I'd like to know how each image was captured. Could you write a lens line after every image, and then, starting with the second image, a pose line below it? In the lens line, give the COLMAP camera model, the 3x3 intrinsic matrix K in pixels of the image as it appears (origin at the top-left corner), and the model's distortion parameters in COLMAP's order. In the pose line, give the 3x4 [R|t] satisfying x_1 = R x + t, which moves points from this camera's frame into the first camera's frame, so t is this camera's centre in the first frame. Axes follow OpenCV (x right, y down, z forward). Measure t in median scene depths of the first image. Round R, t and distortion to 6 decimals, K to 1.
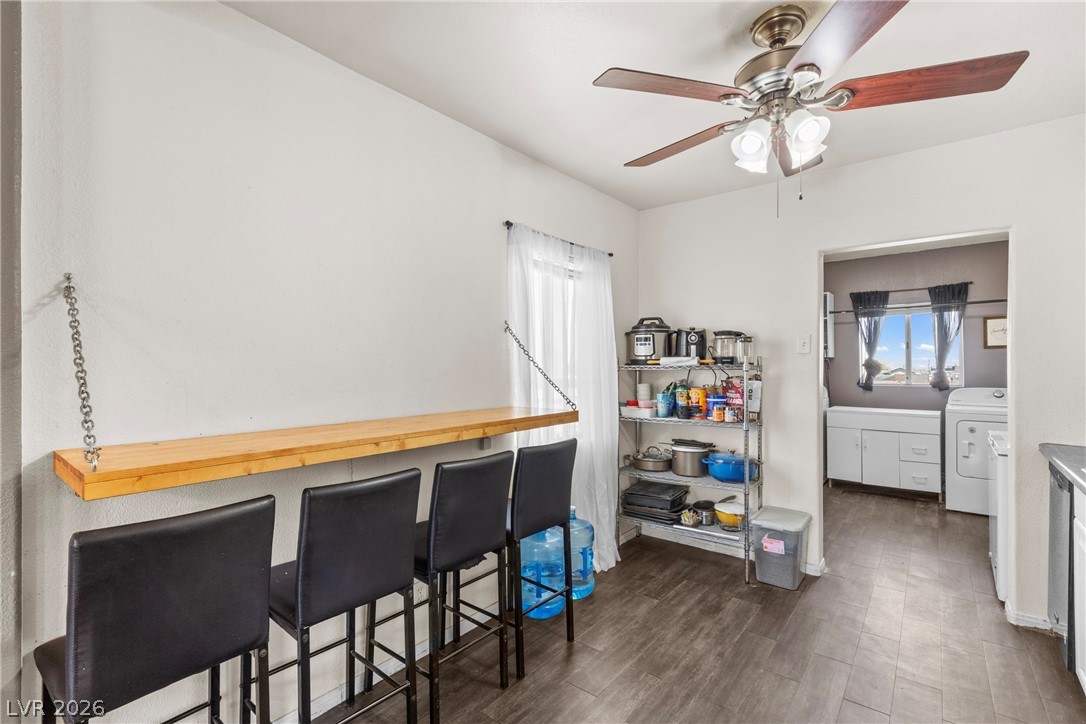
lens RADIAL K [[498.4, 0, 538.1], [0, 498.4, 365.4], [0, 0, 1]] dist [0.012654, -0.000184]
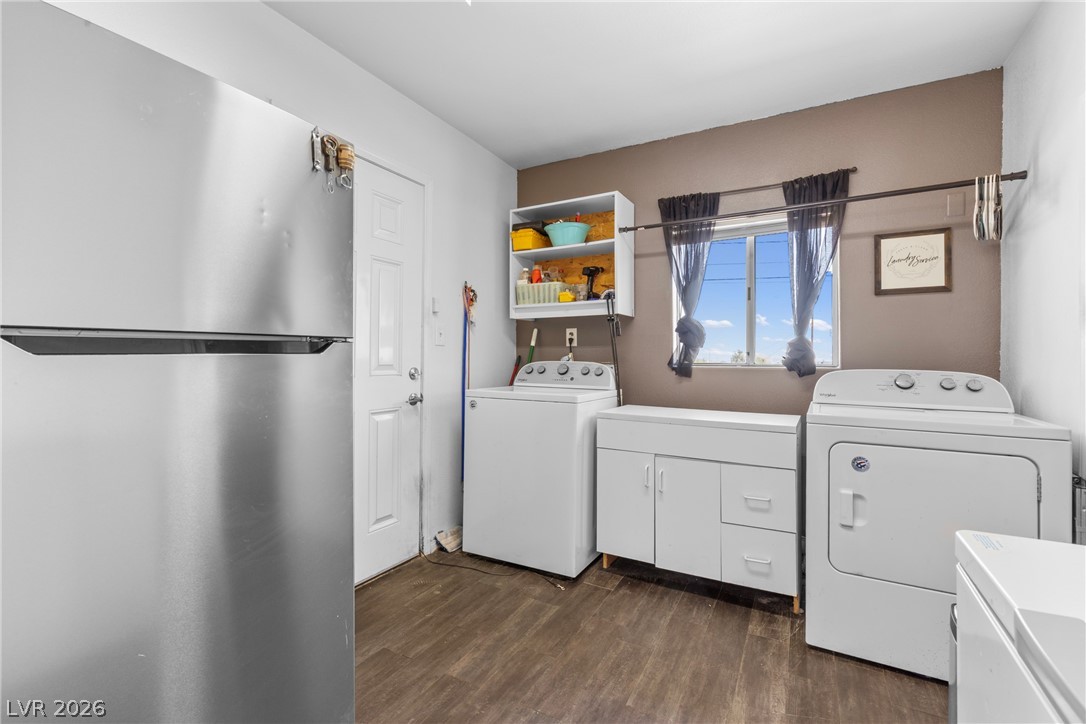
lens RADIAL K [[498.4, 0, 536.9], [0, 498.4, 354.5], [0, 0, 1]] dist [0.012654, -0.000184]
pose [[0.985677, 0.015948, 0.167891, 0.449301], [-0.013941, 0.999817, -0.013121, 0.038816], [-0.168069, 0.010593, 0.985718, 0.541227]]
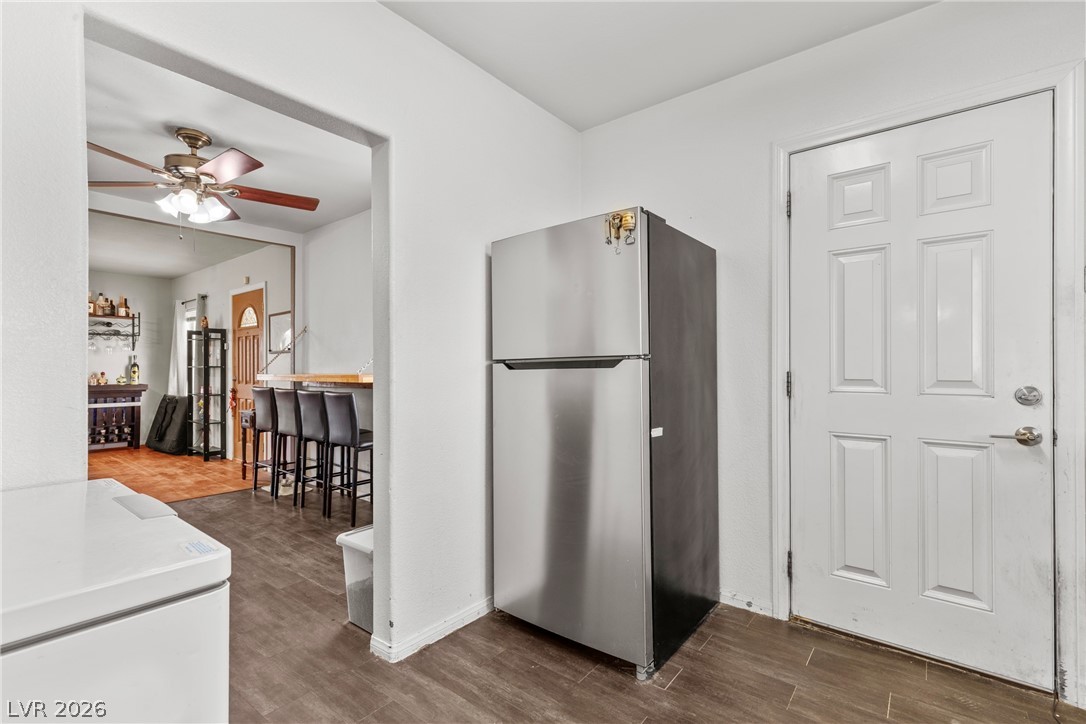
lens RADIAL K [[498.4, 0, 541.6], [0, 498.4, 363.5], [0, 0, 1]] dist [0.012654, -0.000184]
pose [[-0.002862, 0.007939, -0.999964, 0.730149], [-0.001560, 0.999967, 0.007944, 0.030674], [0.999995, 0.001583, -0.002849, 0.745280]]
